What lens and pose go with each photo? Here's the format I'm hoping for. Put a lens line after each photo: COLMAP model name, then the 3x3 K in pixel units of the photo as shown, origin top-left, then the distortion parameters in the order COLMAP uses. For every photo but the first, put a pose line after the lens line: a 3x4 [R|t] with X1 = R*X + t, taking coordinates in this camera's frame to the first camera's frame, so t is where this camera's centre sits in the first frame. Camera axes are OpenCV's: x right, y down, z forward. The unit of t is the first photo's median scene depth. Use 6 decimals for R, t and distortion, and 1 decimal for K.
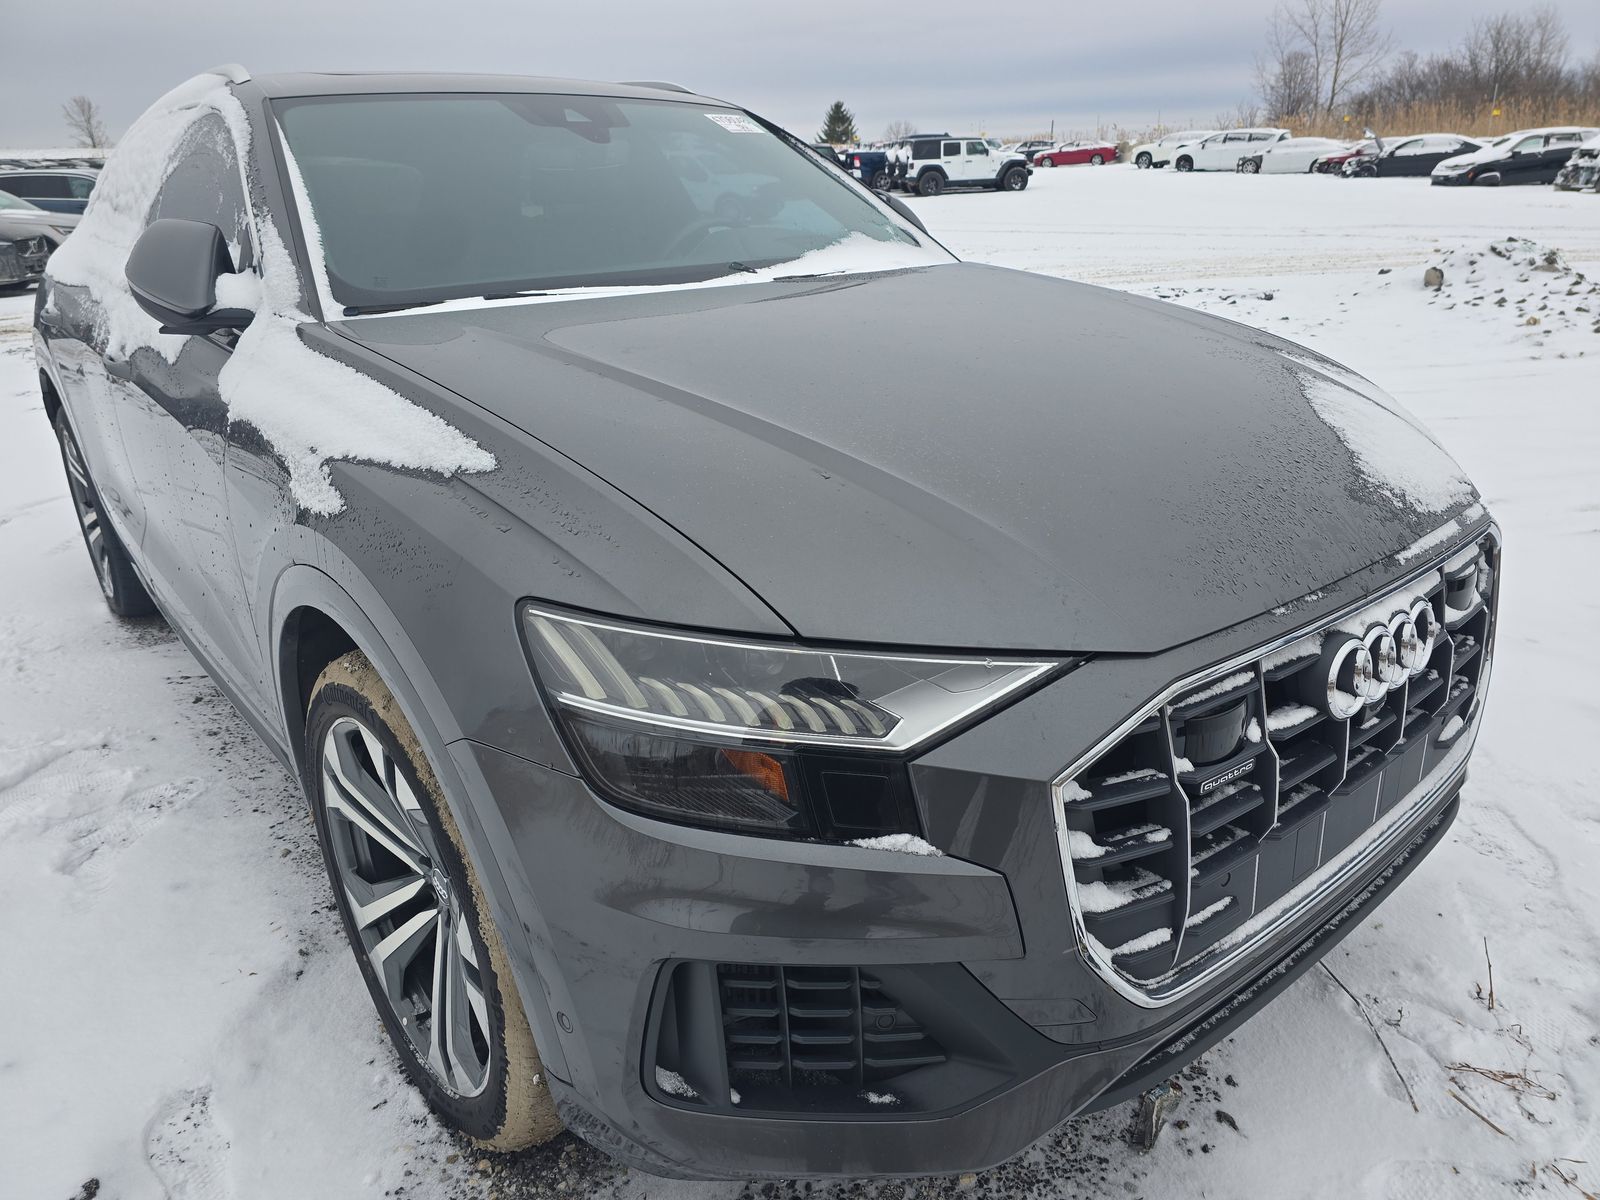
lens RADIAL K [[1078.2, 0, 800.0], [0, 1078.2, 600.0], [0, 0, 1]] dist [0.044070, -0.045395]
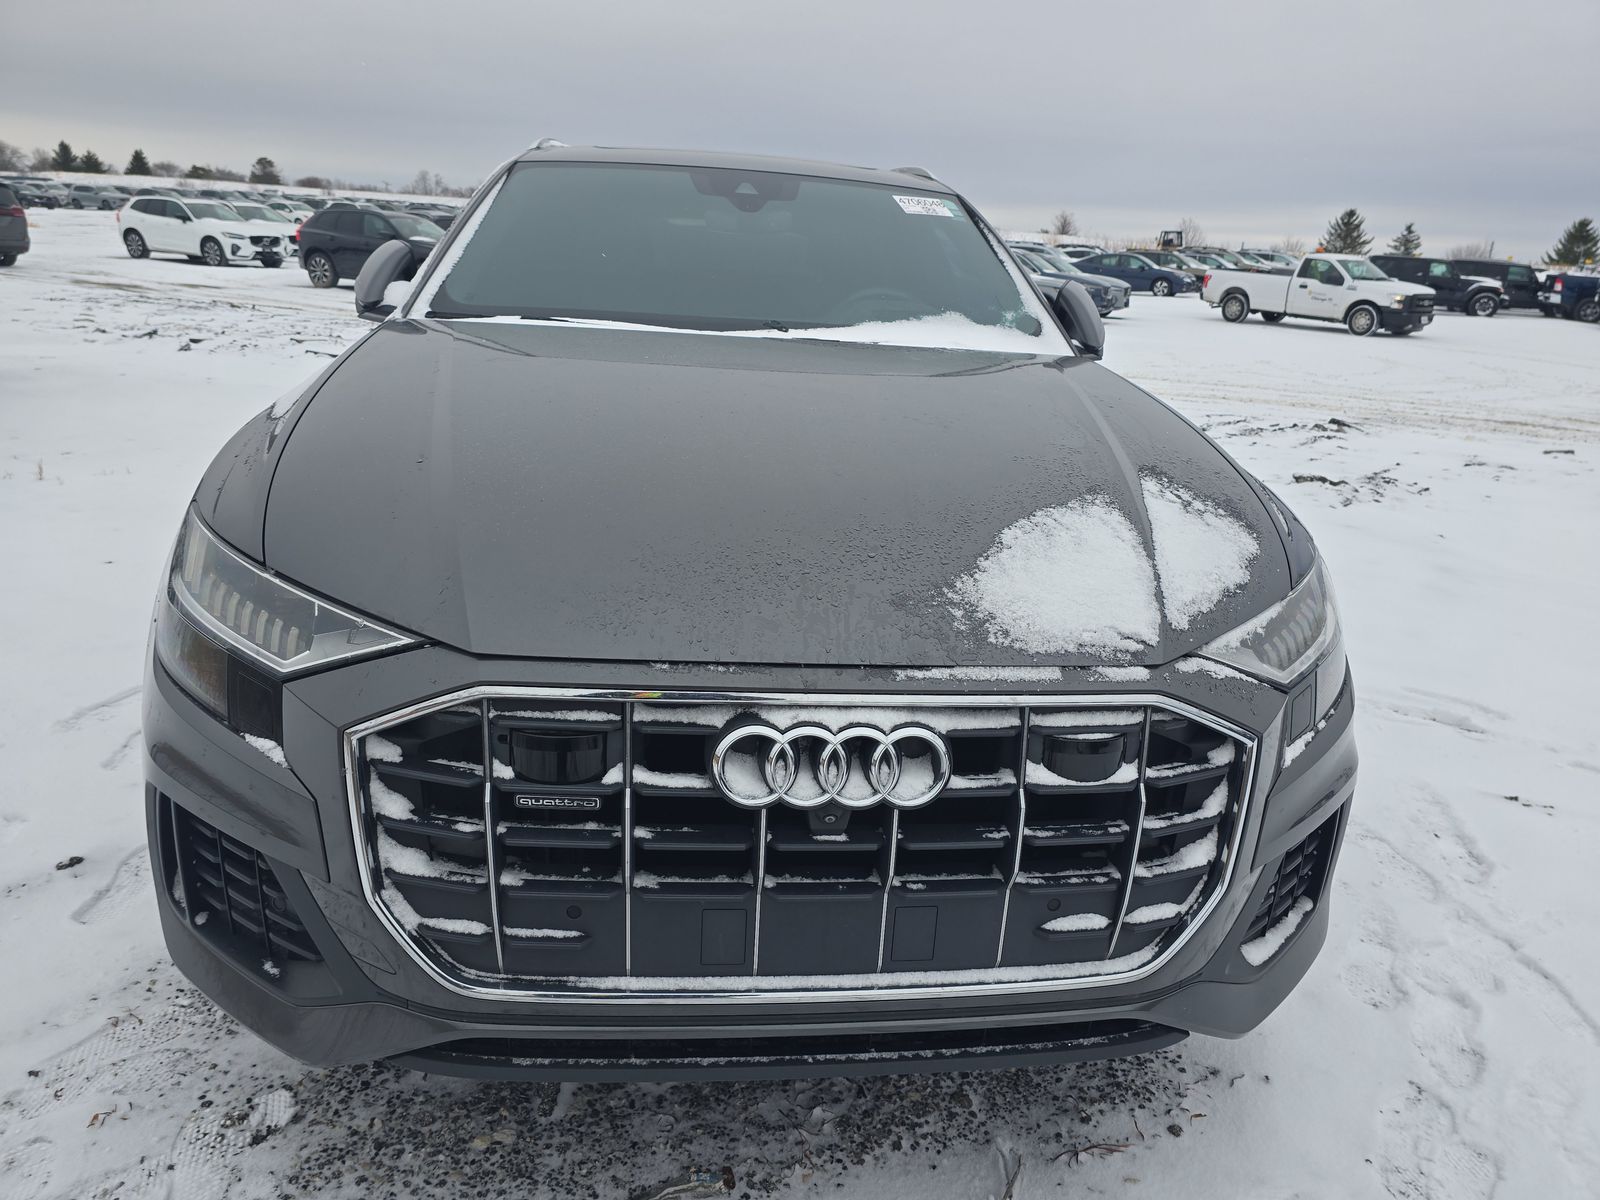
lens RADIAL K [[1056.2, 0, 805.8], [0, 1056.2, 572.3], [0, 0, 1]] dist [0.070542, -0.080518]
pose [[0.838939, 0.228817, -0.493786, 0.894799], [-0.272777, 0.961914, -0.017703, -0.082606], [0.470929, 0.149545, 0.869404, 0.164150]]
